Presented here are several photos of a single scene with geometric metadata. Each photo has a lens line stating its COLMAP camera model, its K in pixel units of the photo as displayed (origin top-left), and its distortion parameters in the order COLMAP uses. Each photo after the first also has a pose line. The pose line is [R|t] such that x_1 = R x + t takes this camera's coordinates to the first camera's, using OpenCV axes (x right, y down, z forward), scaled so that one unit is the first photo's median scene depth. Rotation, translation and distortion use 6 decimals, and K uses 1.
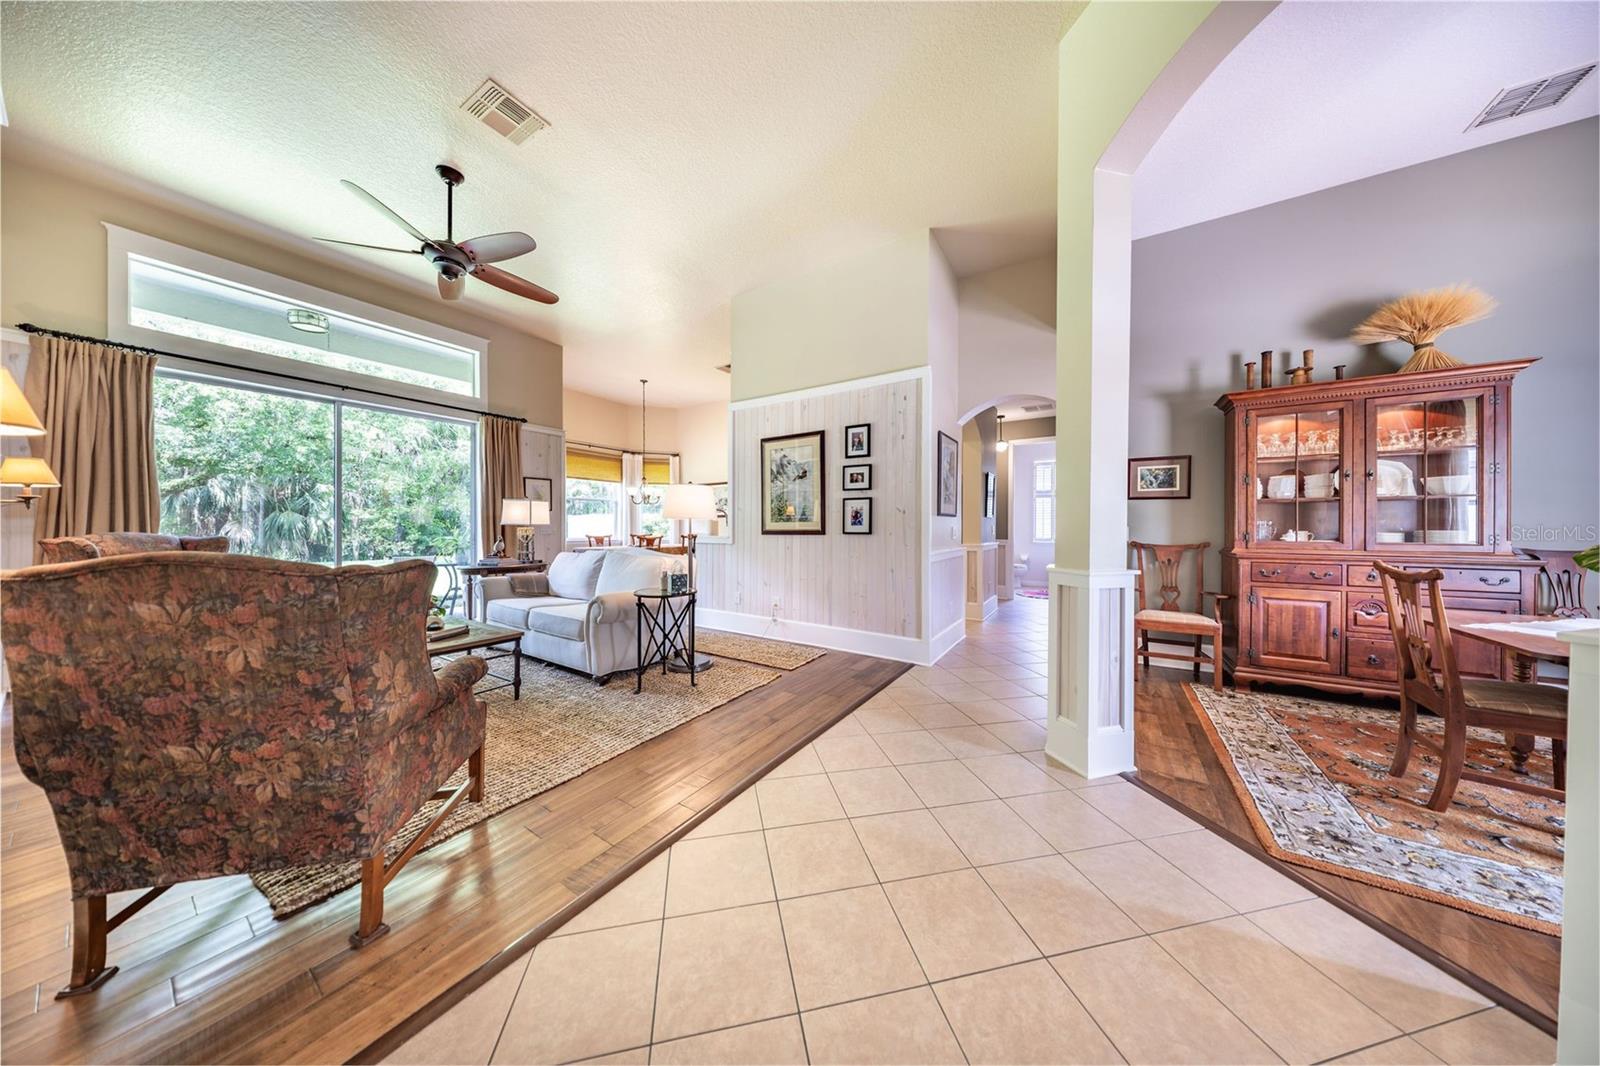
lens RADIAL K [[464.3, 0, 803.5], [0, 464.3, 528.4], [0, 0, 1]] dist [-0.000696, -0.000020]
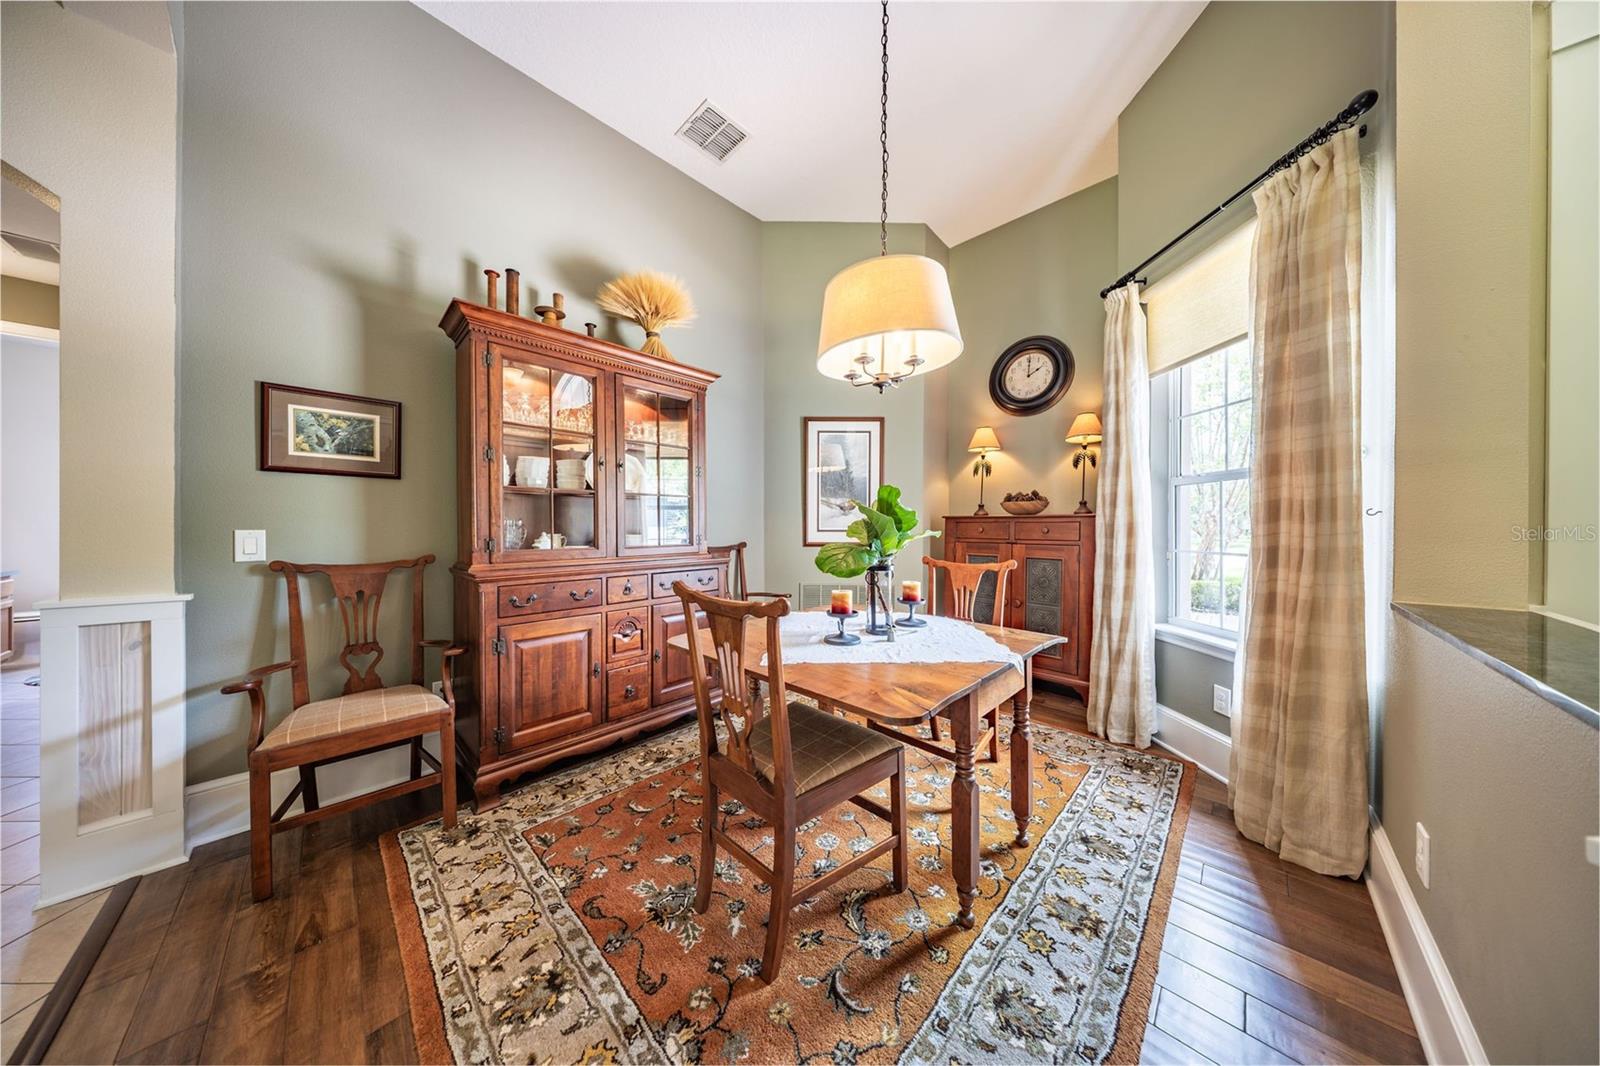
lens RADIAL K [[457.4, 0, 807.8], [0, 457.4, 528.2], [0, 0, 1]] dist [-0.004712, -0.000065]
pose [[0.184827, -0.006191, 0.982752, 0.431026], [0.008442, 0.999953, 0.004712, -0.003140], [-0.982735, 0.007425, 0.184871, 0.466535]]
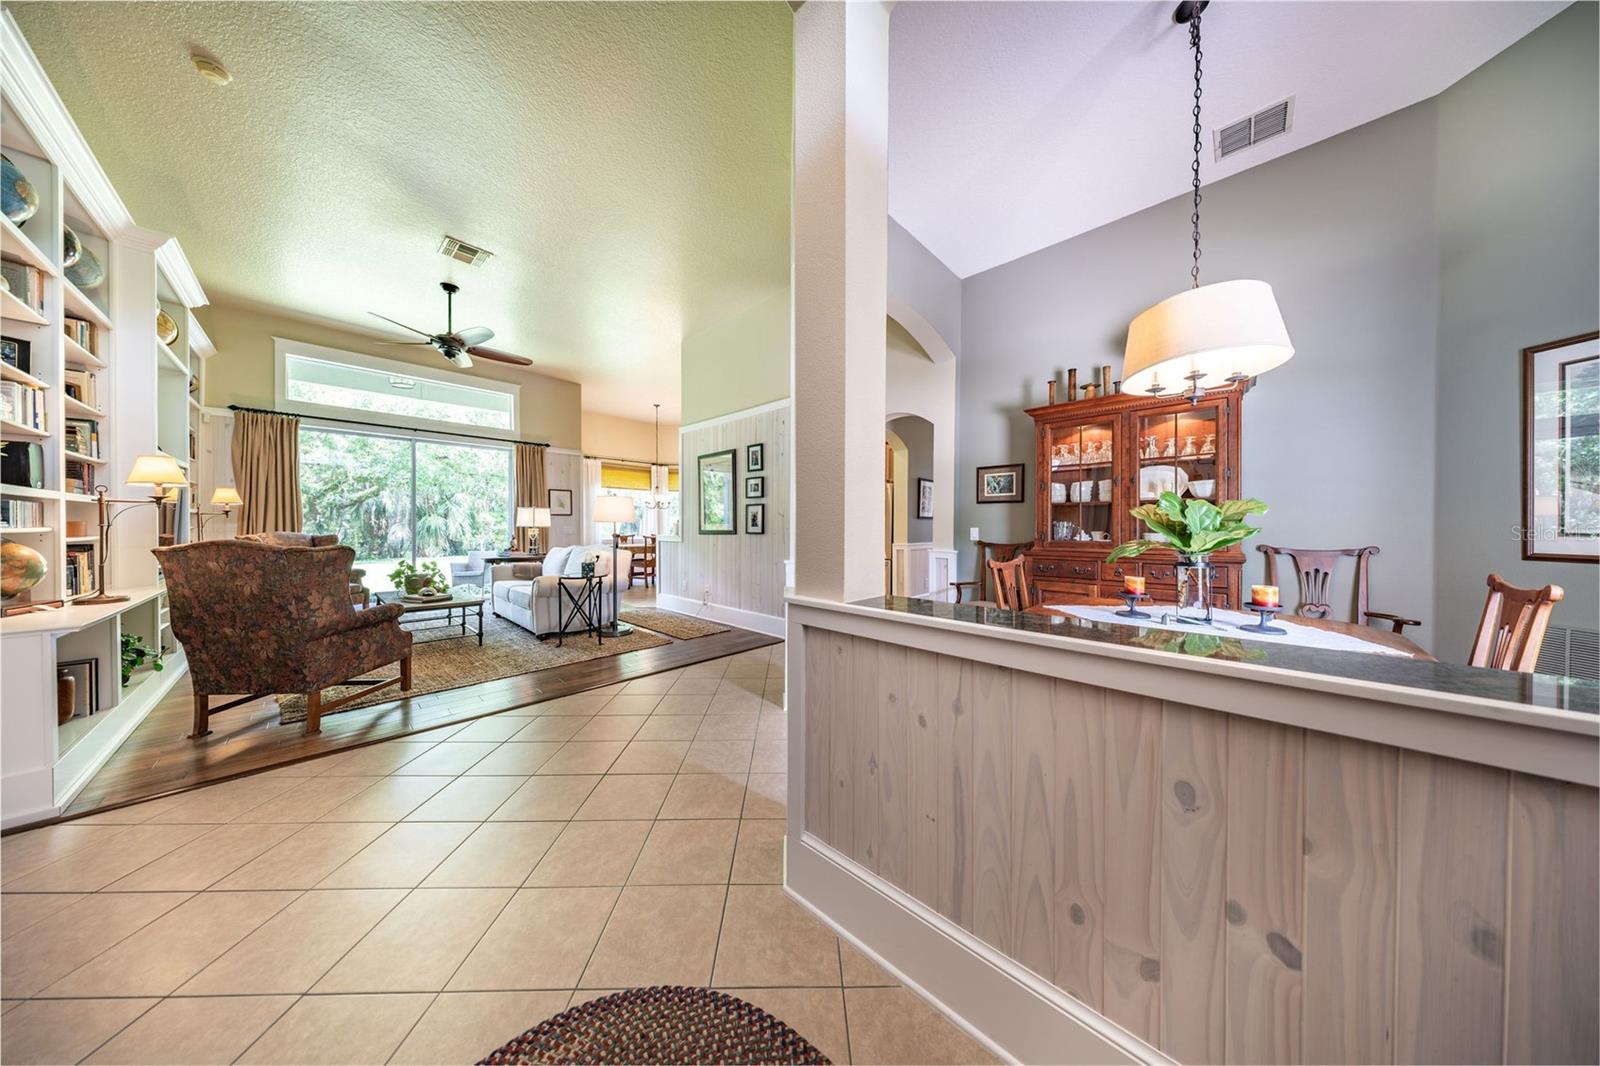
lens RADIAL K [[464.8, 0, 801.2], [0, 464.8, 529.5], [0, 0, 1]] dist [0.001329, -0.000137]
pose [[0.980617, -0.000305, -0.195936, 0.598688], [0.000322, 1.000000, 0.000054, 0.000950], [0.195936, -0.000116, 0.980617, -0.216507]]
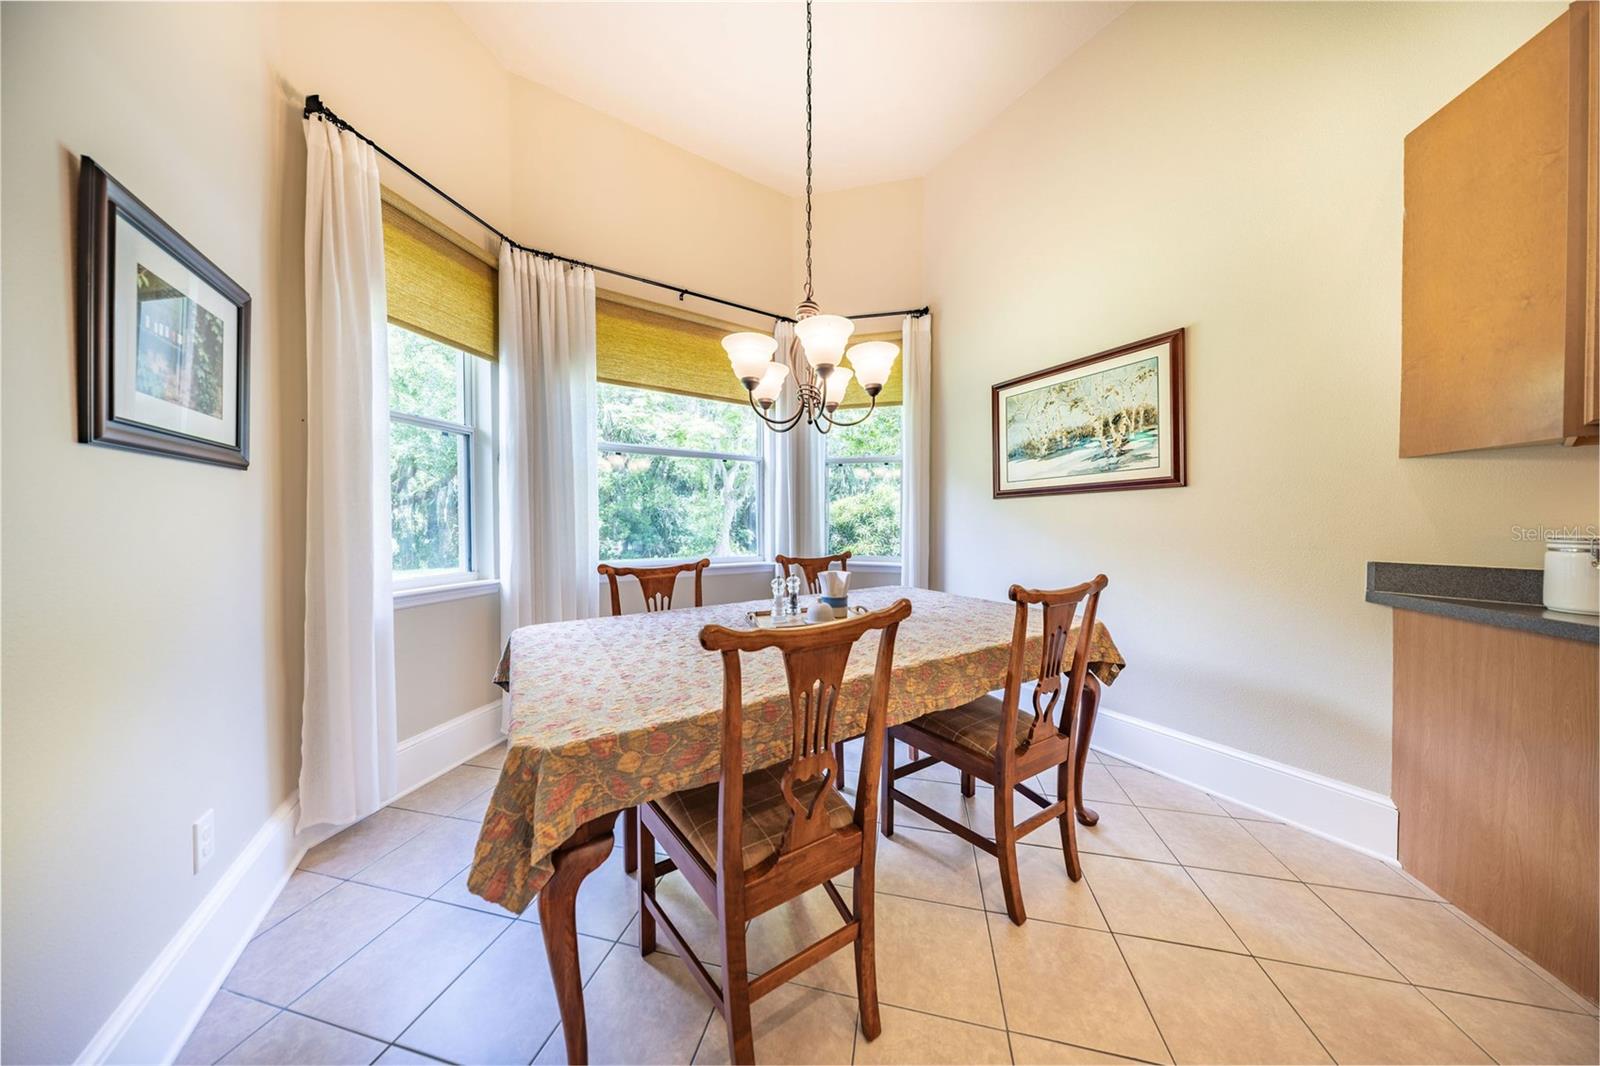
lens RADIAL K [[460.7, 0, 798.5], [0, 460.7, 529.1], [0, 0, 1]] dist [-0.006084, -0.000101]
pose [[0.904427, 0.002239, -0.426623, -0.626340], [0.002005, 0.999953, 0.009497, -0.017465], [0.426624, -0.009444, 0.904380, 1.945901]]
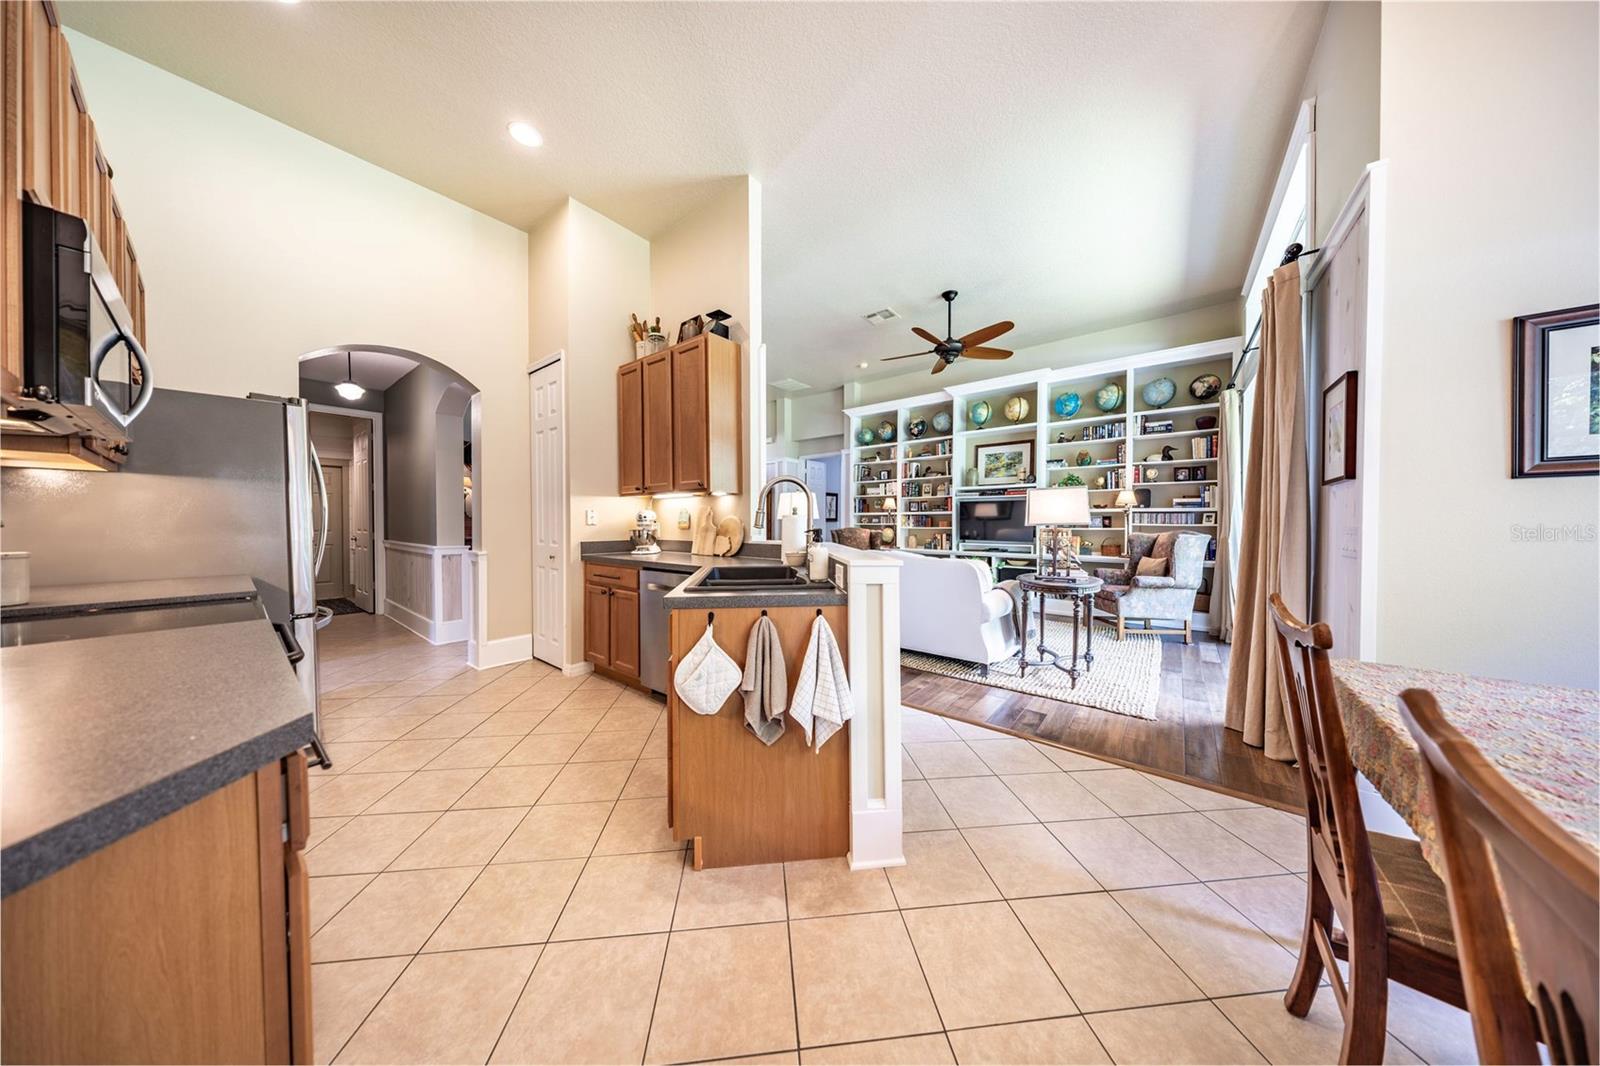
lens RADIAL K [[464.3, 0, 803.5], [0, 464.3, 528.4], [0, 0, 1]] dist [-0.000696, -0.000020]
pose [[-0.994773, -0.005023, 0.101987, -0.441632], [-0.003141, 0.999822, 0.018600, -0.020041], [-0.102062, 0.018182, -0.994612, 2.537301]]
